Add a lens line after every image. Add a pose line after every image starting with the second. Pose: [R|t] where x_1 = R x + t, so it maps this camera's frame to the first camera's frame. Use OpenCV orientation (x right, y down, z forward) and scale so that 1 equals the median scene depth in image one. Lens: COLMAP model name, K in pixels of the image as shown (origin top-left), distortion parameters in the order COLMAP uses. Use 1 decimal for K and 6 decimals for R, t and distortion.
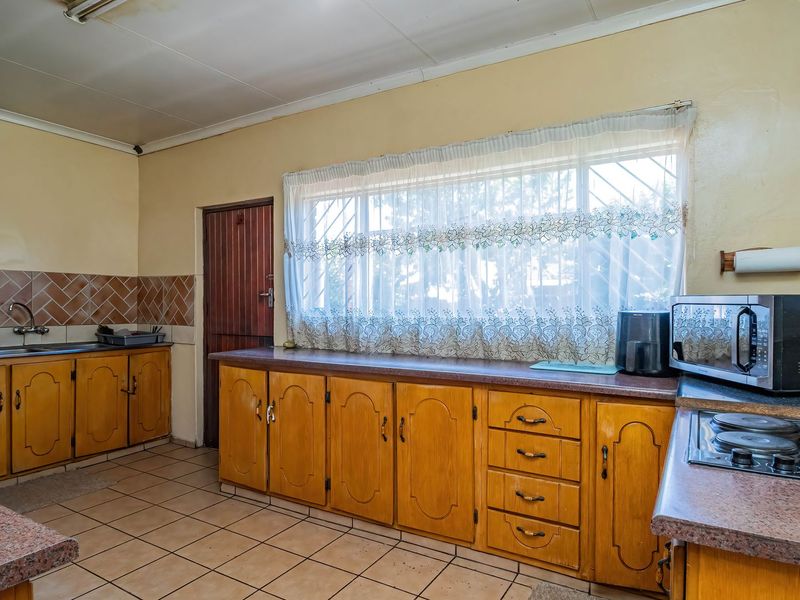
lens RADIAL K [[501.0, 0, 400.2], [0, 501.0, 302.7], [0, 0, 1]] dist [-0.005873, -0.003653]
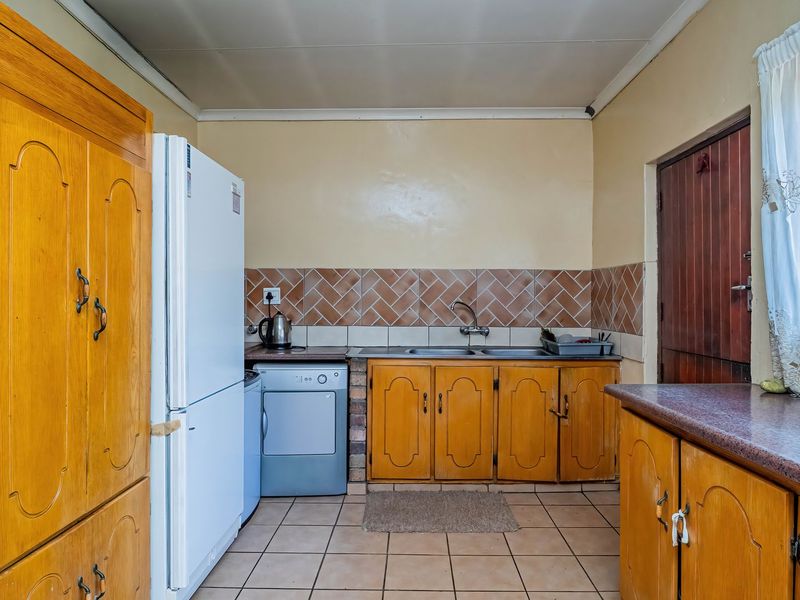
lens RADIAL K [[501.0, 0, 398.1], [0, 501.0, 302.8], [0, 0, 1]] dist [-0.005873, -0.003653]
pose [[0.495951, 0.002225, -0.868348, 0.021630], [-0.000455, 0.999997, 0.002302, -0.000673], [0.868350, -0.000746, 0.495951, 0.378644]]
